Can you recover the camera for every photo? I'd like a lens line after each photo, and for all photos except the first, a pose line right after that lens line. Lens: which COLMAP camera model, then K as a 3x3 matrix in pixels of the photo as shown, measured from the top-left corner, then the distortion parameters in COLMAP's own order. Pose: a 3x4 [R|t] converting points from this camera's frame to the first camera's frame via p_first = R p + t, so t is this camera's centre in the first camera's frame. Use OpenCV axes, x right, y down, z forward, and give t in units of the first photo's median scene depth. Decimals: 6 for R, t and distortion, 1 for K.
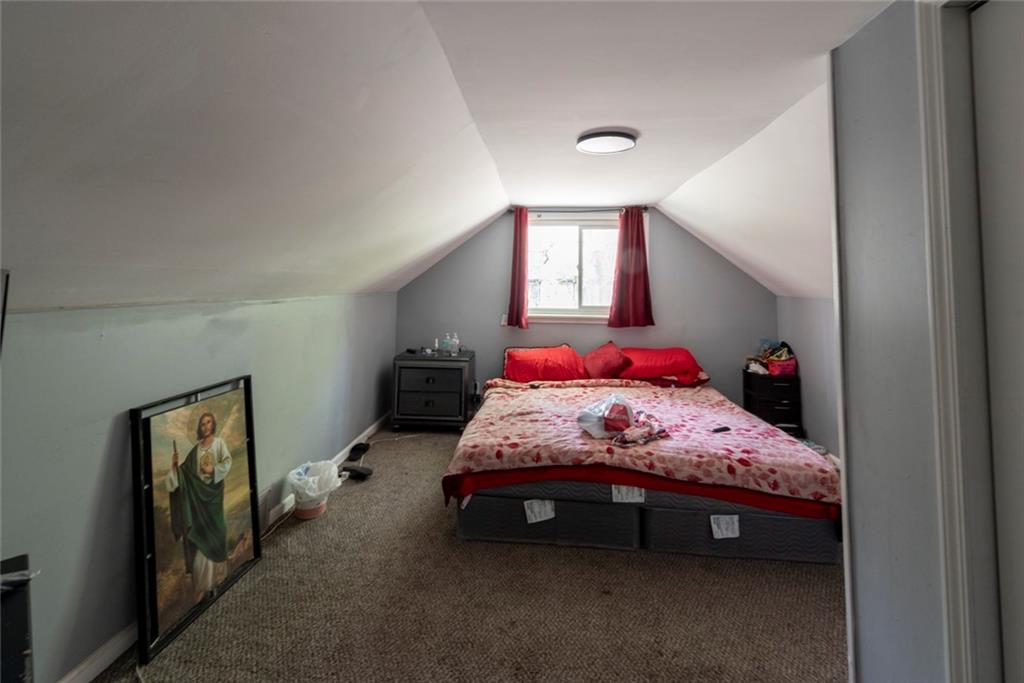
lens RADIAL K [[414.8, 0, 513.0], [0, 414.8, 253.3], [0, 0, 1]] dist [0.000046, 0.000070]
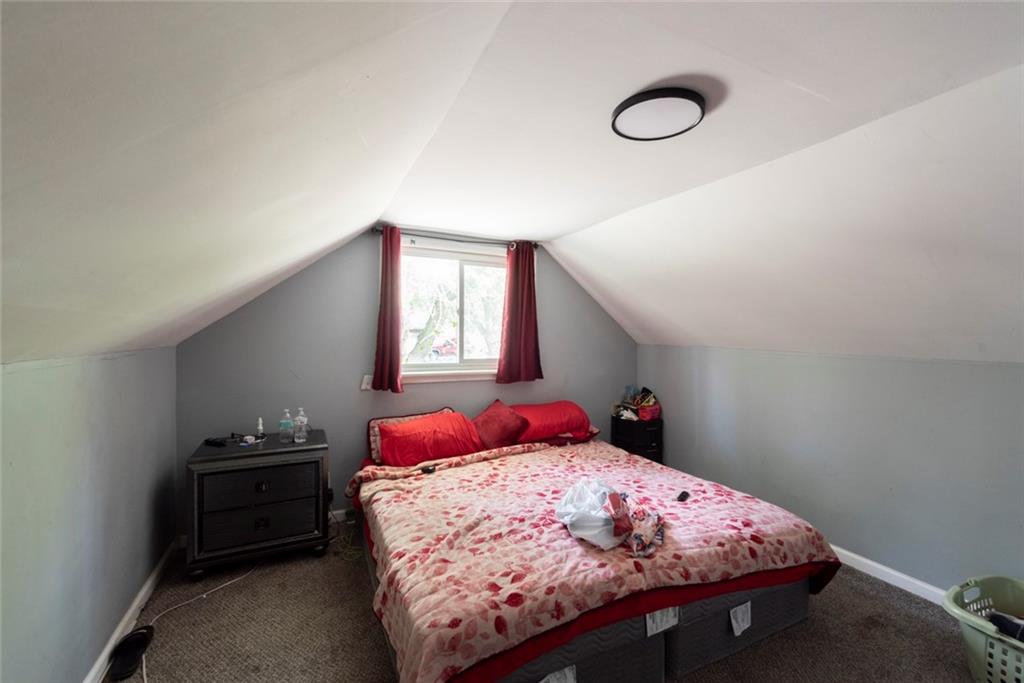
lens RADIAL K [[413.4, 0, 512.0], [0, 413.4, 341.5], [0, 0, 1]] dist [0.006899, 0.000019]
pose [[0.876547, -0.010677, 0.481197, -0.161614], [-0.036476, 0.995405, 0.088532, 0.018501], [-0.479932, -0.095155, 0.872130, 0.282920]]
